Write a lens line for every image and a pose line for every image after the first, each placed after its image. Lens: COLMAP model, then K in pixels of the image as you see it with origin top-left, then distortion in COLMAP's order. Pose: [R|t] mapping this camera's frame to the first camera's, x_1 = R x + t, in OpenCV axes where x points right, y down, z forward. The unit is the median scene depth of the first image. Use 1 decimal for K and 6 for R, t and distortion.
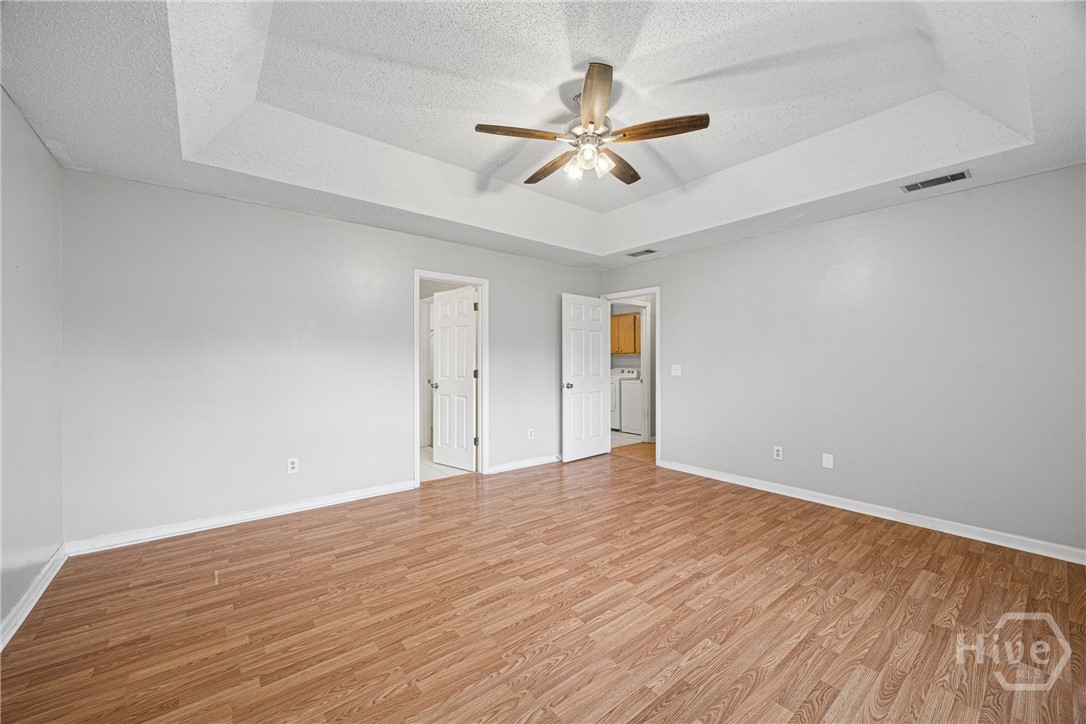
lens RADIAL K [[433.1, 0, 544.1], [0, 433.1, 363.2], [0, 0, 1]] dist [-0.000559, 0.000201]
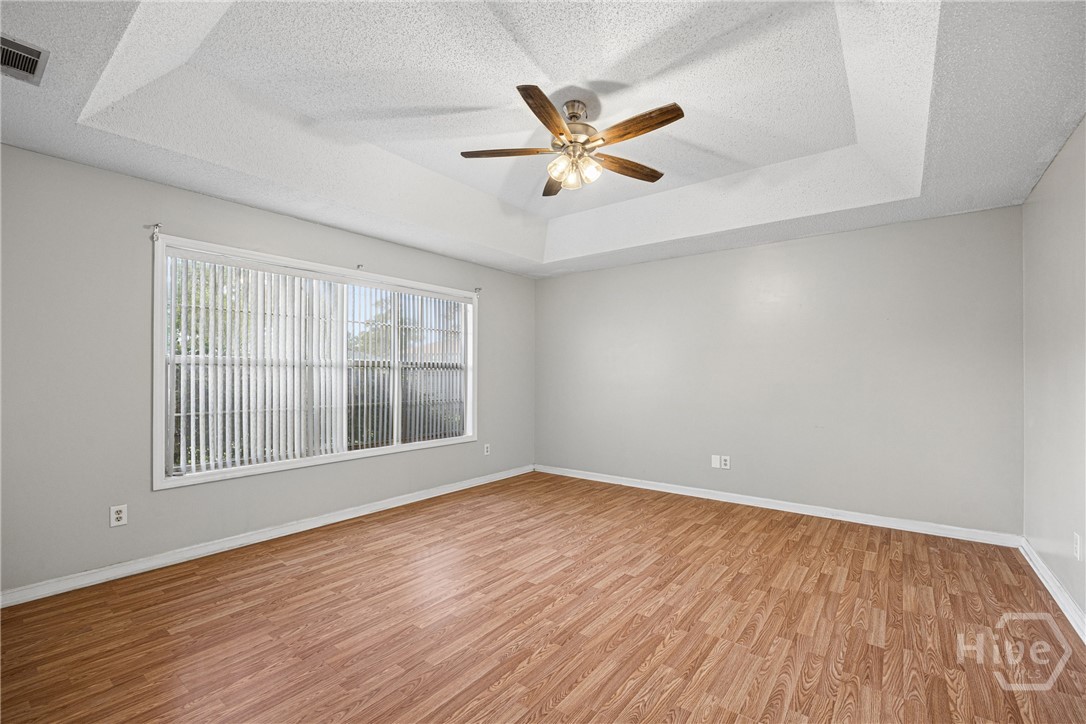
lens RADIAL K [[464.8, 0, 542.9], [0, 464.8, 369.1], [0, 0, 1]] dist [-0.014371, 0.000819]
pose [[-0.974570, -0.005578, -0.224012, 0.400505], [-0.003782, 0.999957, -0.008444, -0.005819], [0.224049, -0.007382, -0.974550, 1.978057]]
